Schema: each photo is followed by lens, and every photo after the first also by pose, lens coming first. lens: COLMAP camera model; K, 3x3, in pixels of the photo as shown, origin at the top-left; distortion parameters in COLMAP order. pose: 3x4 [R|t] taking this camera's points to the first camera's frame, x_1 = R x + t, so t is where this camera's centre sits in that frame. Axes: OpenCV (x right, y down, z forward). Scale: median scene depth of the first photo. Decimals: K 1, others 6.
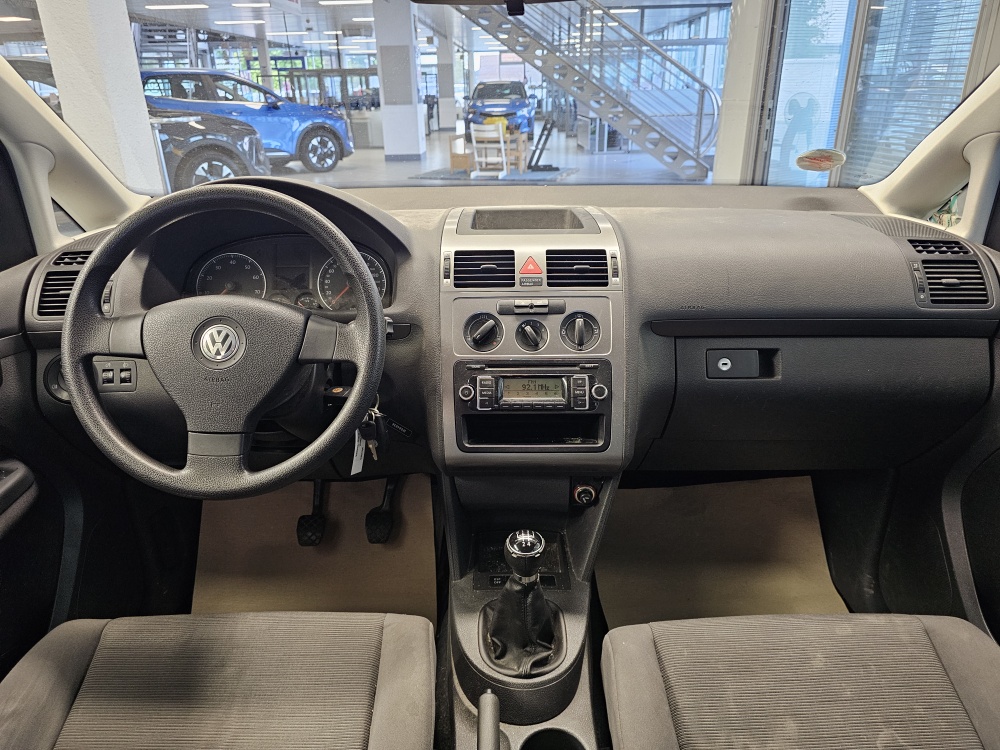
lens RADIAL K [[678.7, 0, 498.3], [0, 678.7, 371.8], [0, 0, 1]] dist [0.072957, -0.086550]
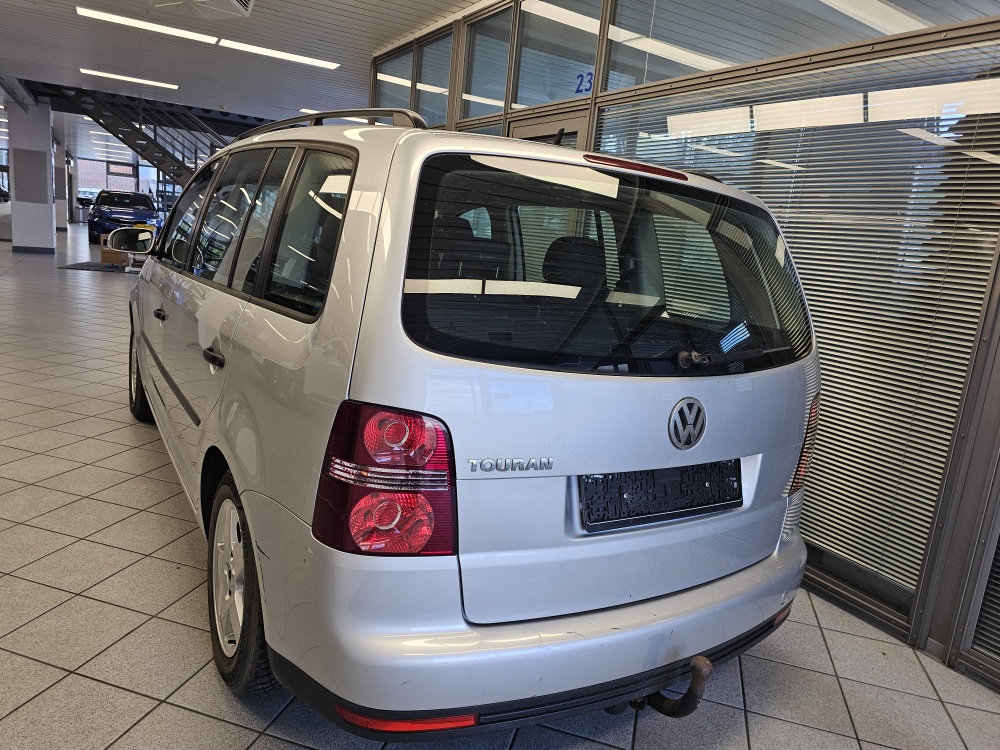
lens RADIAL K [[680.1, 0, 494.9], [0, 680.1, 363.4], [0, 0, 1]] dist [0.048020, -0.063730]
pose [[0.851627, 0.011001, 0.524033, -1.171166], [0.086081, 0.983269, -0.160536, 1.085859], [-0.517031, 0.181826, 0.836432, -2.612872]]
